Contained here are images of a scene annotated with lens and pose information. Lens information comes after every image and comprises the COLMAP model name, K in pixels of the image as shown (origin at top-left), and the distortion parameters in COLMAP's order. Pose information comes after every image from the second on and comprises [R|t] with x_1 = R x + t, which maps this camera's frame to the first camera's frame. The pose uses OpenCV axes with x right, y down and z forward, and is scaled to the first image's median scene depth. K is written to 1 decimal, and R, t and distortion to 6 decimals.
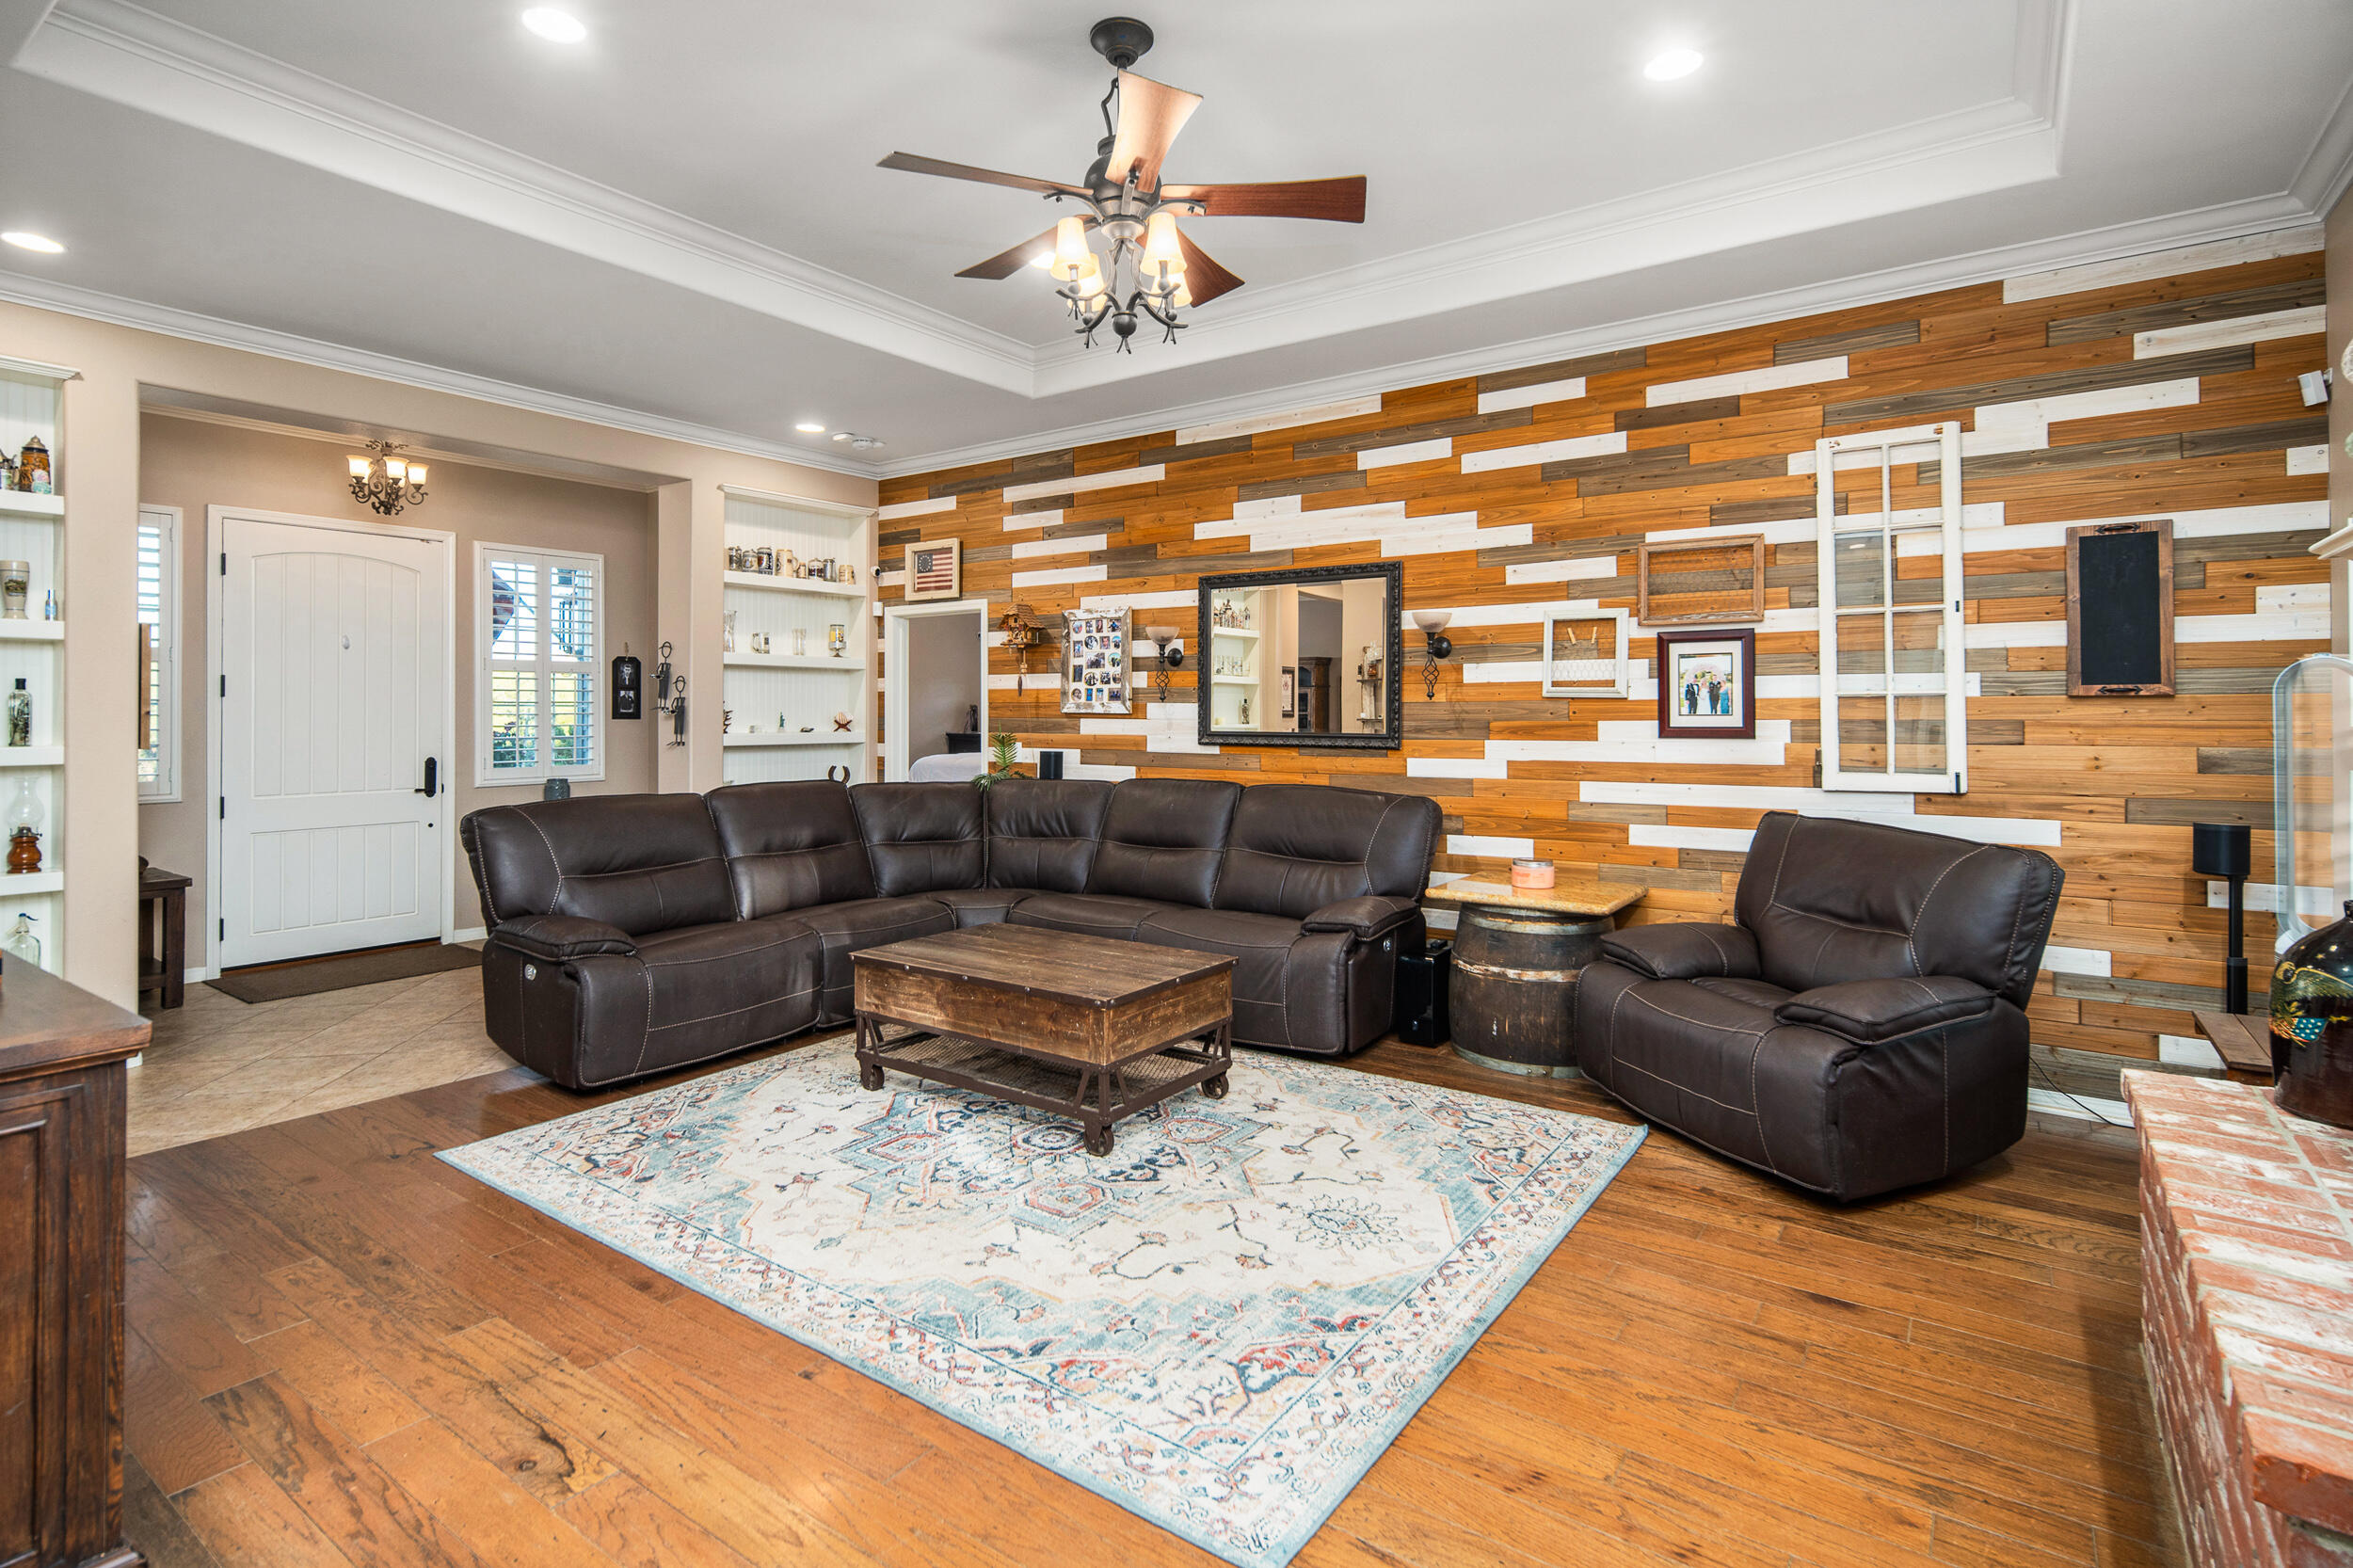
lens RADIAL K [[1178.0, 0, 1169.3], [0, 1178.0, 701.7], [0, 0, 1]] dist [0.009597, -0.002331]
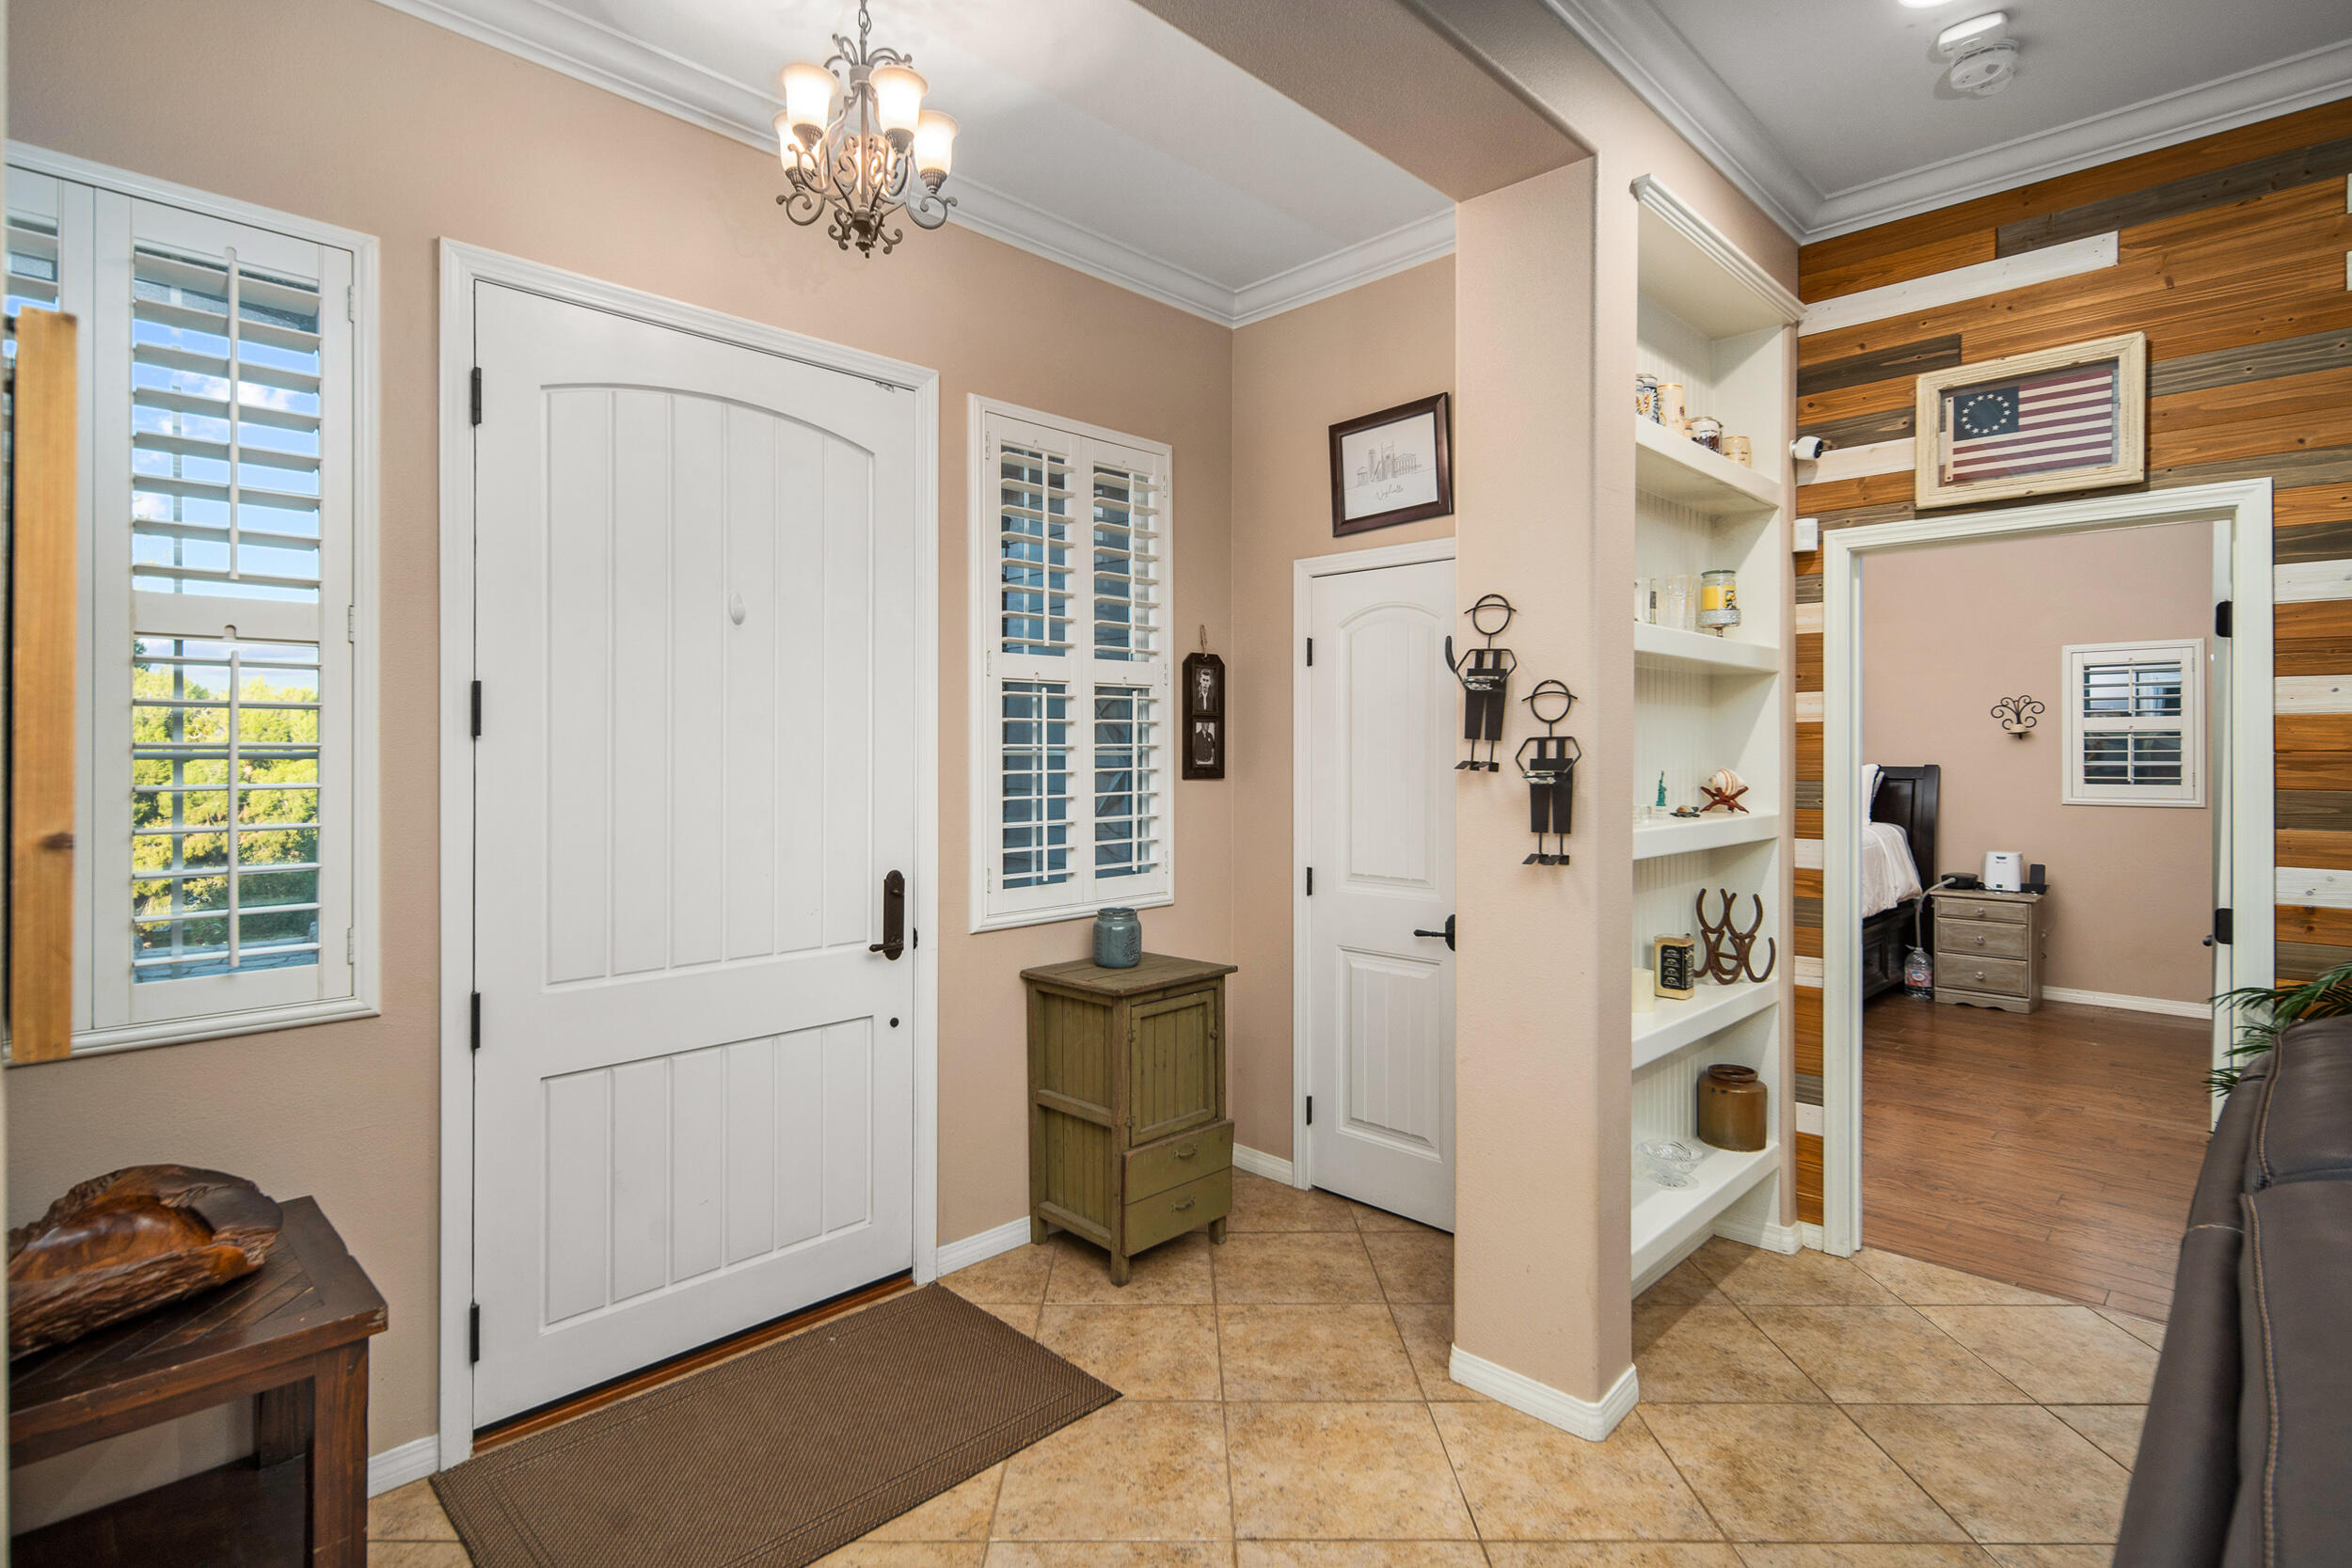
lens RADIAL K [[1177.3, 0, 1156.1], [0, 1177.3, 747.6], [0, 0, 1]] dist [0.009597, -0.002331]
pose [[0.987961, 0.001282, -0.154697, -0.428565], [0.000105, 0.999960, 0.008957, -0.003245], [0.154702, -0.008865, 0.987921, 0.537879]]
